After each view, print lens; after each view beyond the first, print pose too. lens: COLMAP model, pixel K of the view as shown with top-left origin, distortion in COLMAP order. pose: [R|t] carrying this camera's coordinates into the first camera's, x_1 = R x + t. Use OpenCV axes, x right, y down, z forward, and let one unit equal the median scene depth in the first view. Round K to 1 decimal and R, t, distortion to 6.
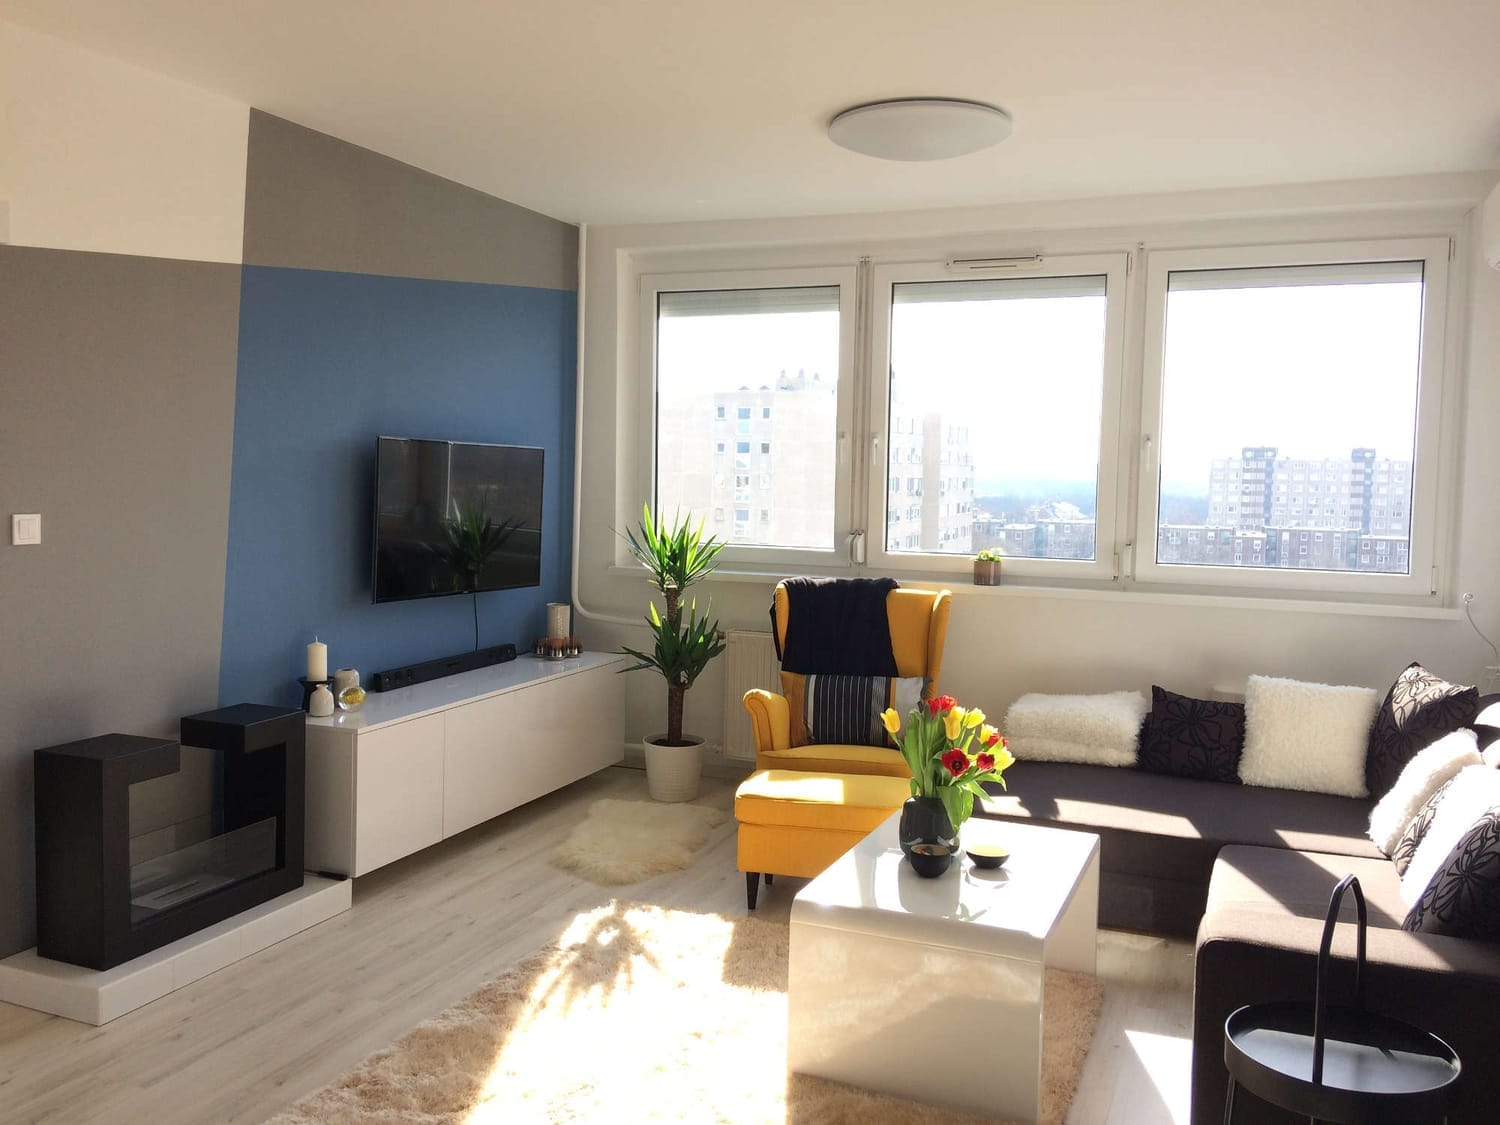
lens RADIAL K [[1288.7, 0, 750.0], [0, 1288.7, 562.5], [0, 0, 1]] dist [0.101291, -0.148062]
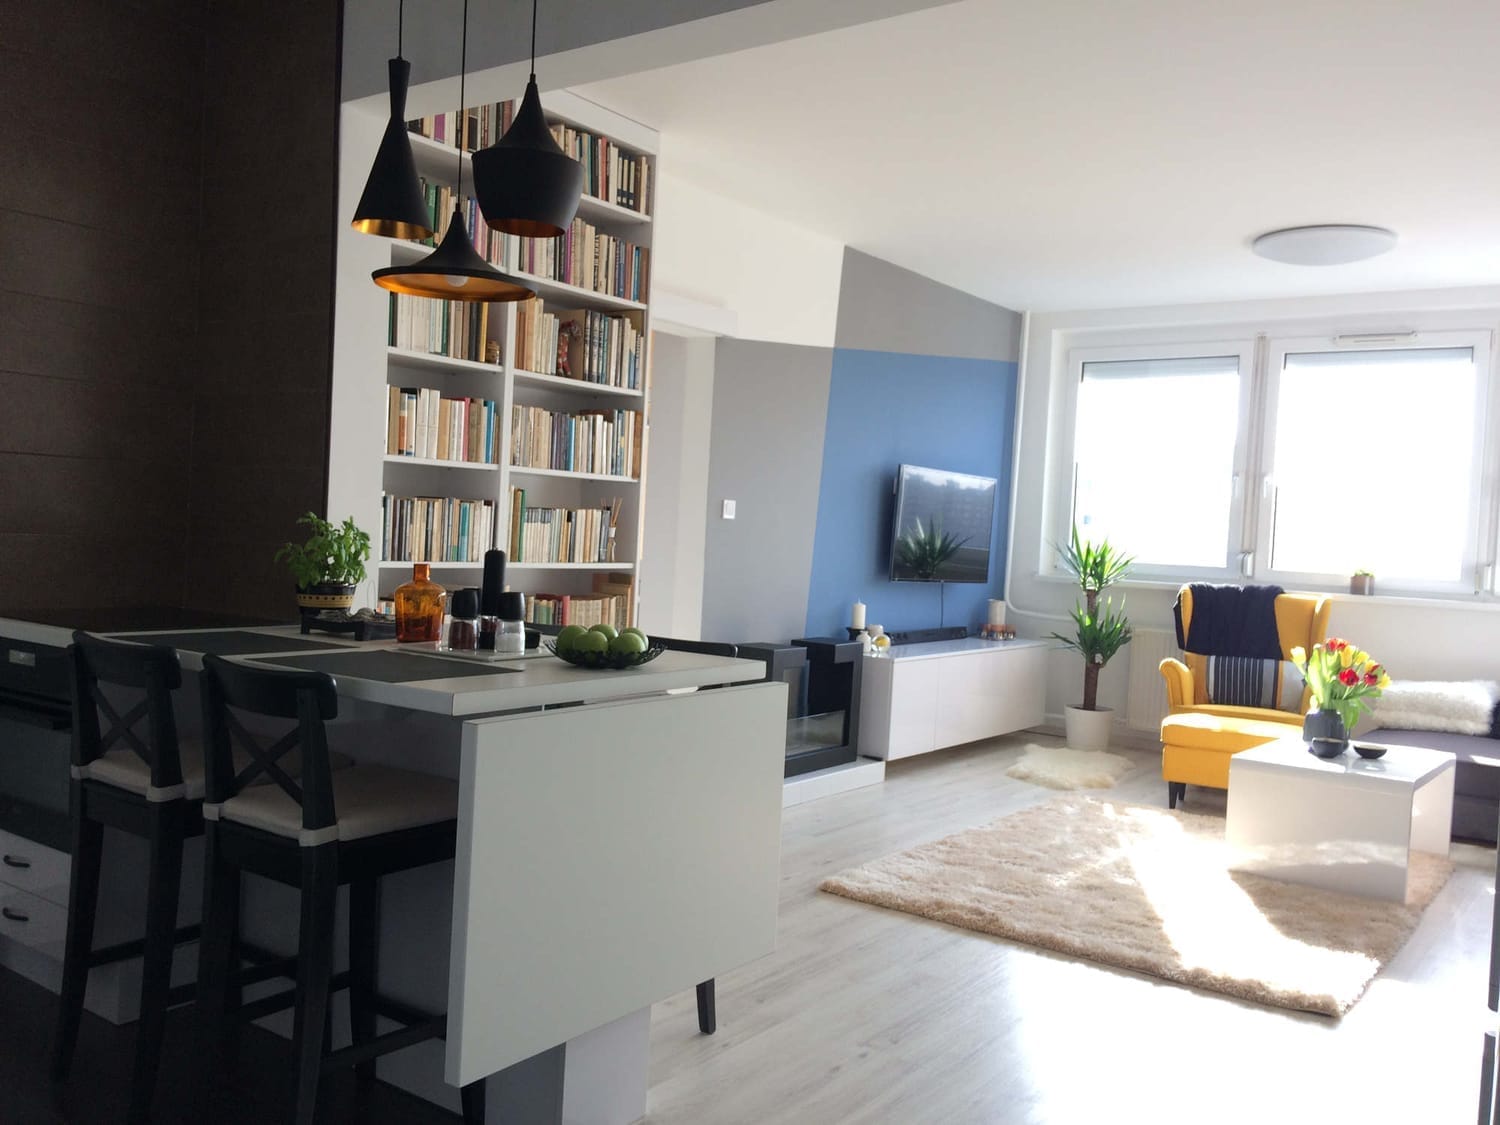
lens RADIAL K [[1288.7, 0, 750.0], [0, 1288.7, 562.5], [0, 0, 1]] dist [0.101291, -0.148062]
pose [[0.970544, 0.035596, -0.238280, -0.088667], [-0.047746, 0.997827, -0.045413, 0.072033], [0.236146, 0.055452, 0.970134, -0.357641]]
